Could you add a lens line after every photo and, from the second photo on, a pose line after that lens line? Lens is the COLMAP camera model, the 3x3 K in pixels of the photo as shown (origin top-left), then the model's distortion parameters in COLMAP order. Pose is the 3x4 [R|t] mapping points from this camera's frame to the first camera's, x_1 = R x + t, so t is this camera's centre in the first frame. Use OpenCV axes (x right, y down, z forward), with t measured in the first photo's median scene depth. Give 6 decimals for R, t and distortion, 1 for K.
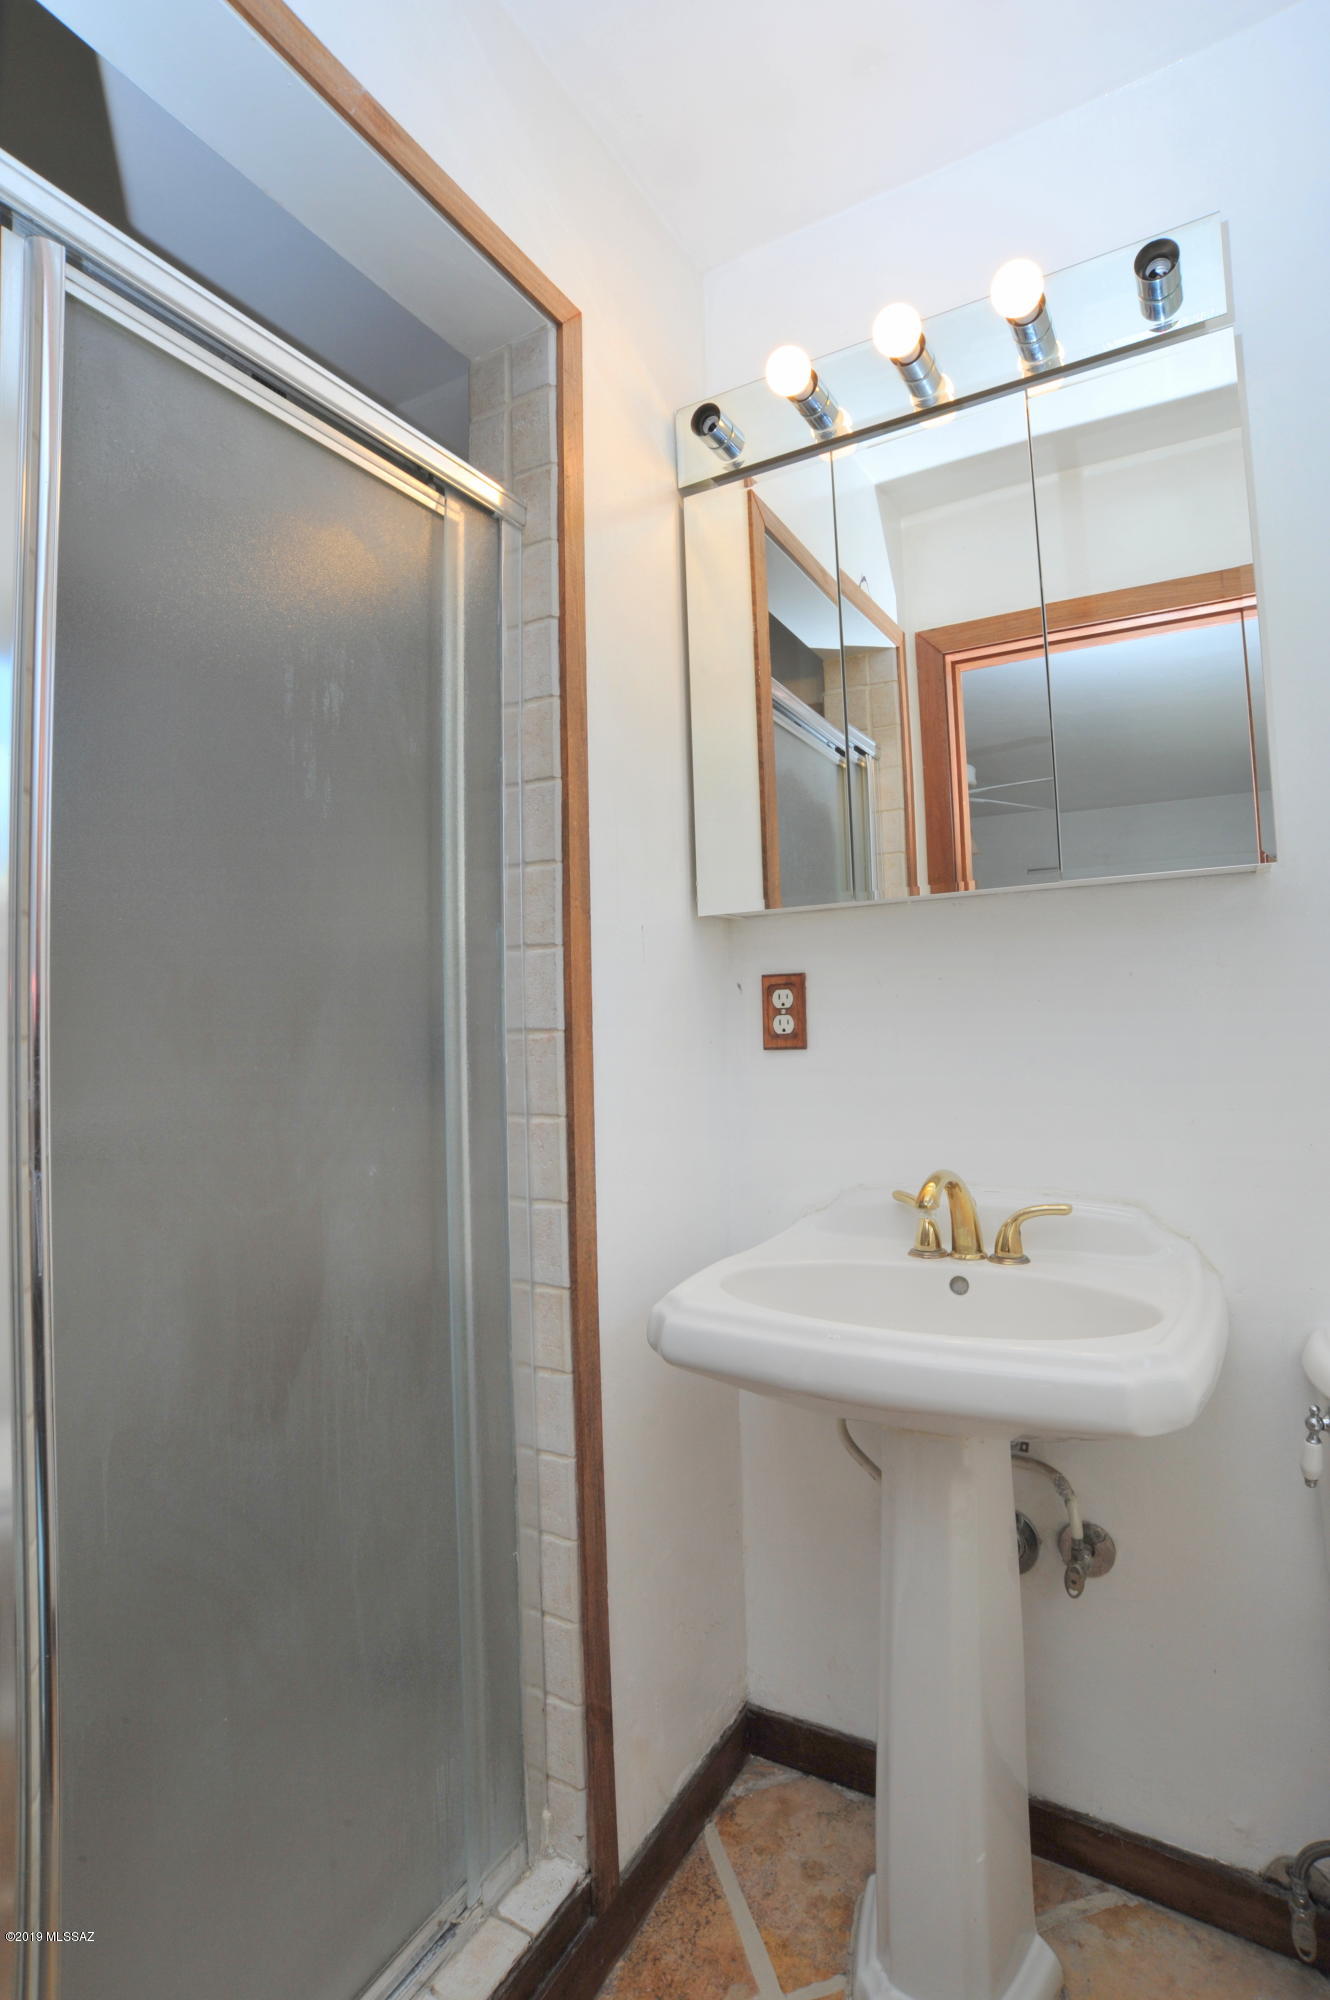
lens RADIAL K [[1018.6, 0, 665.0], [0, 1018.6, 1000.0], [0, 0, 1]] dist [-0.110291, 0.051452]
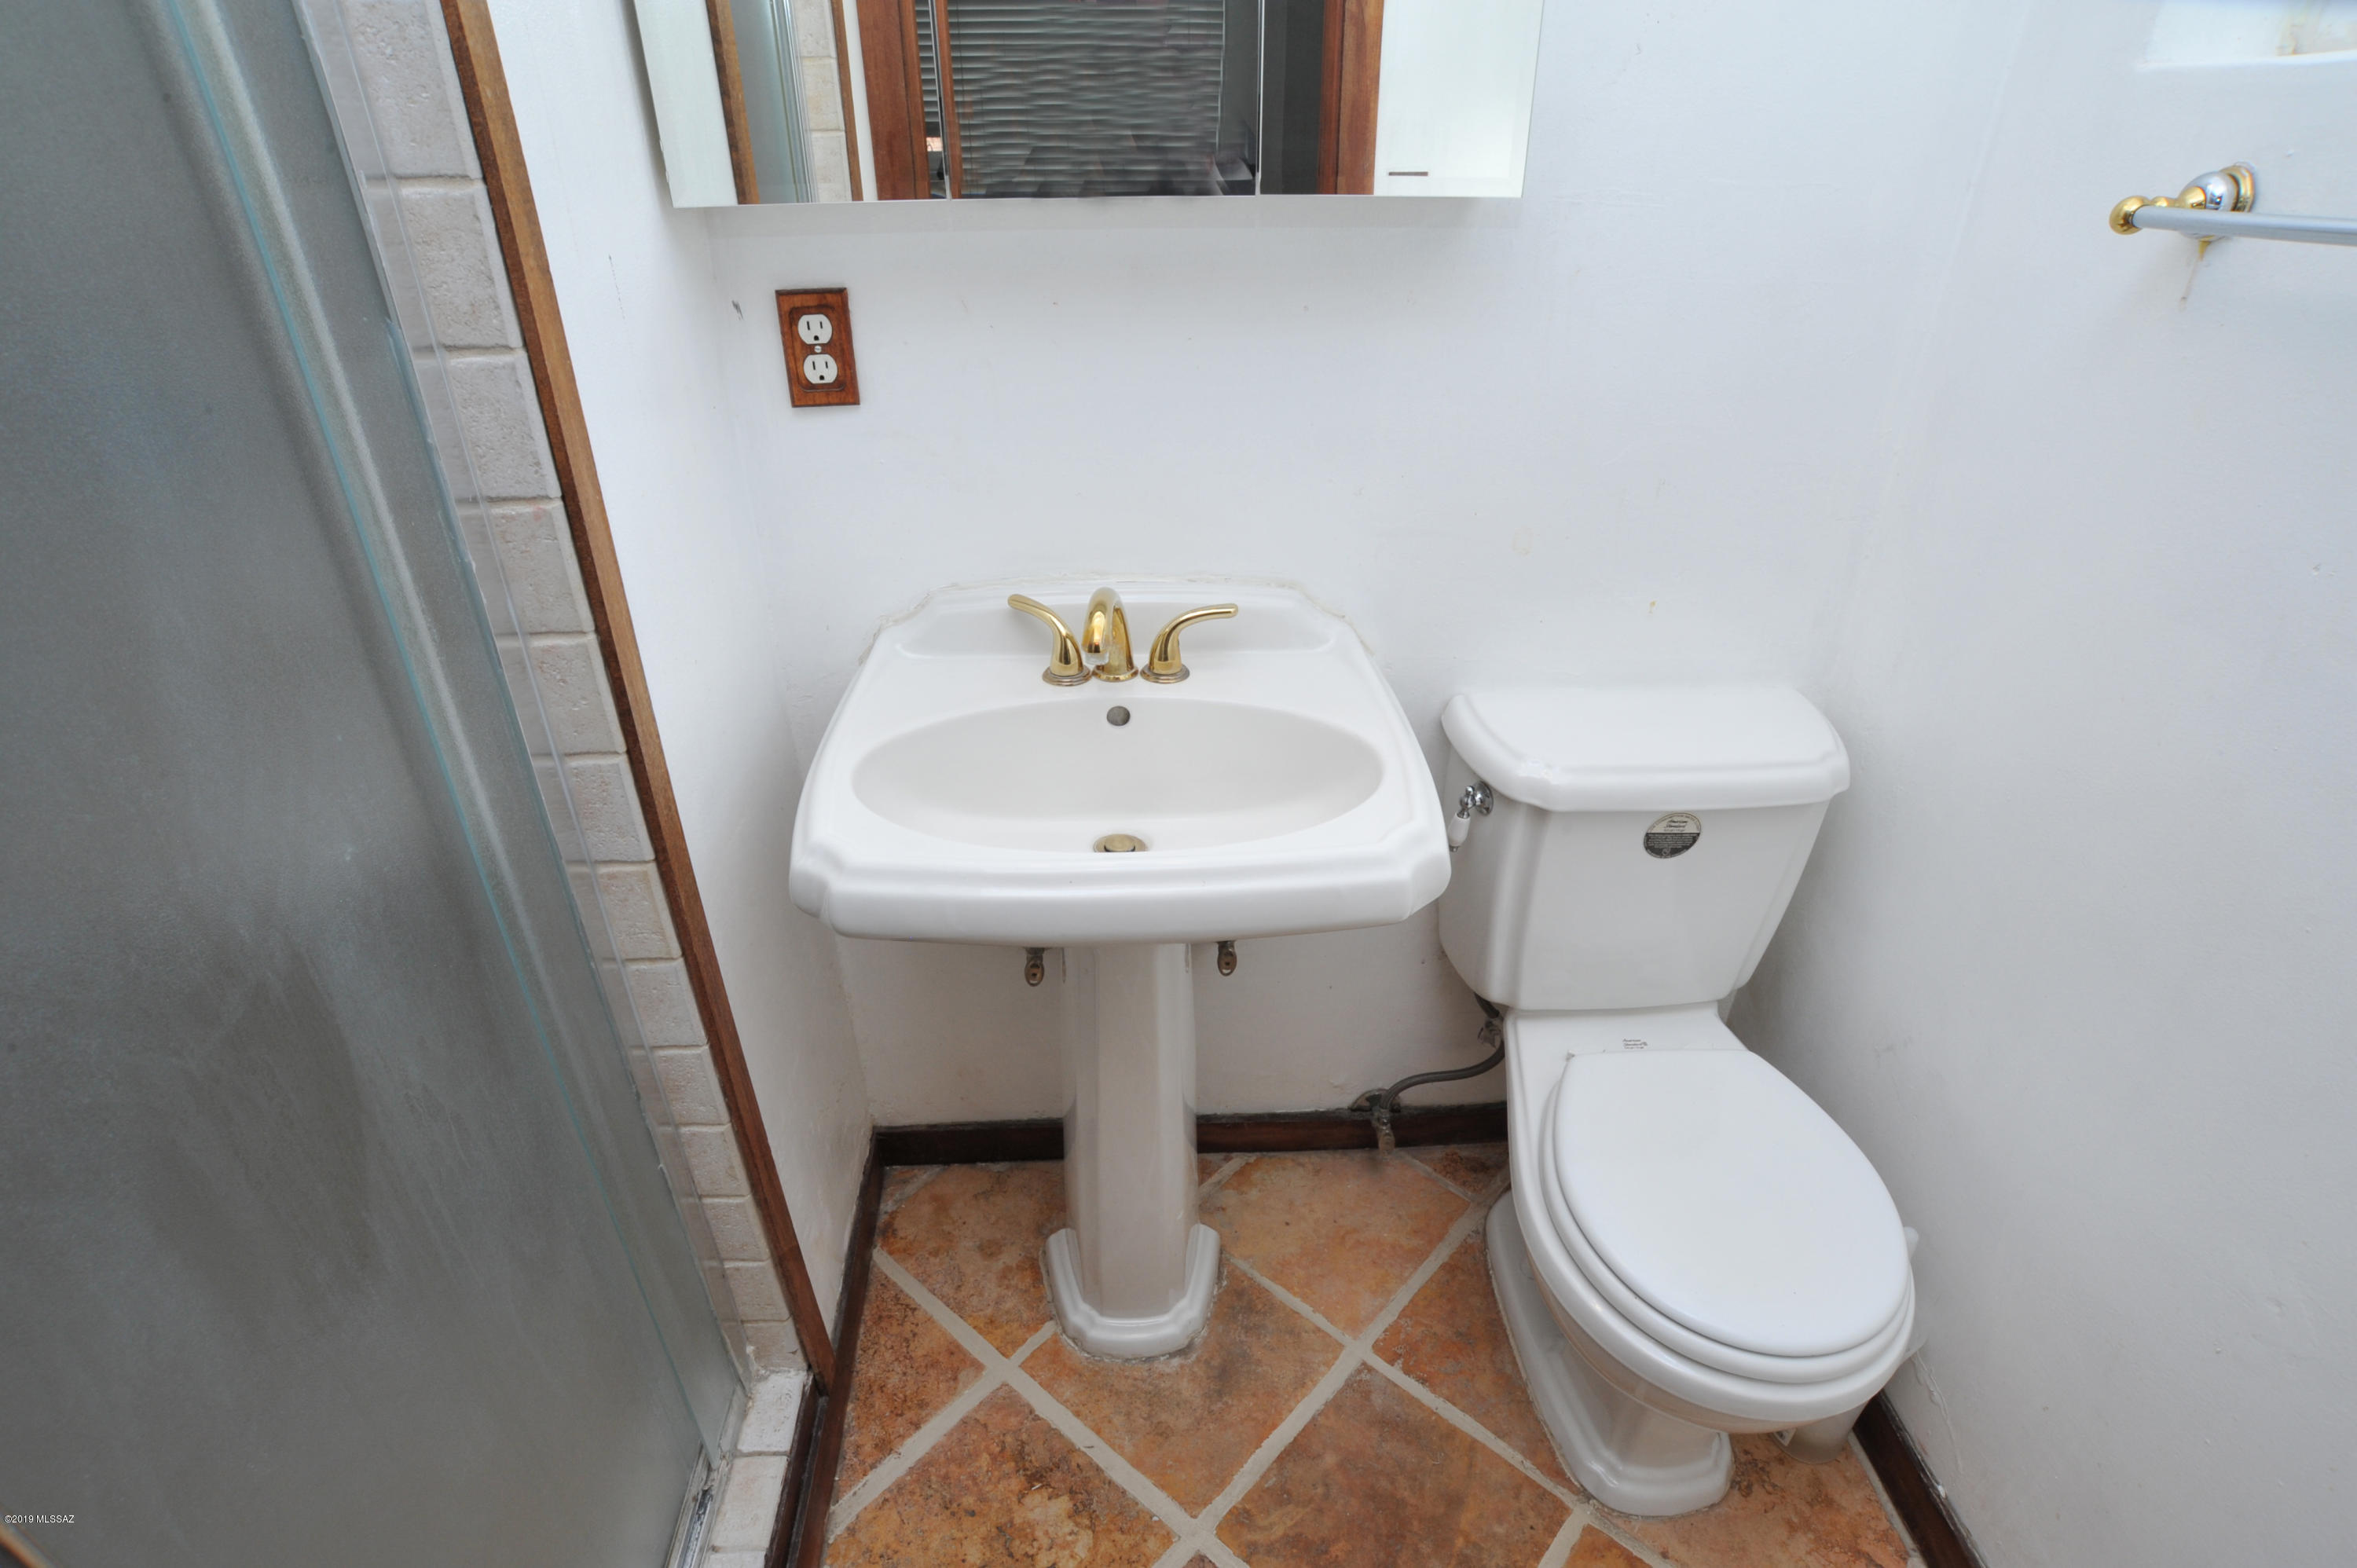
lens RADIAL K [[1200.3, 0, 1180.2], [0, 1200.3, 815.8], [0, 0, 1]] dist [-0.110291, 0.051452]
pose [[0.827574, -0.273848, 0.490029, -0.177738], [-0.043143, 0.839328, 0.541911, -0.191046], [-0.559696, -0.469613, 0.682791, 0.240911]]
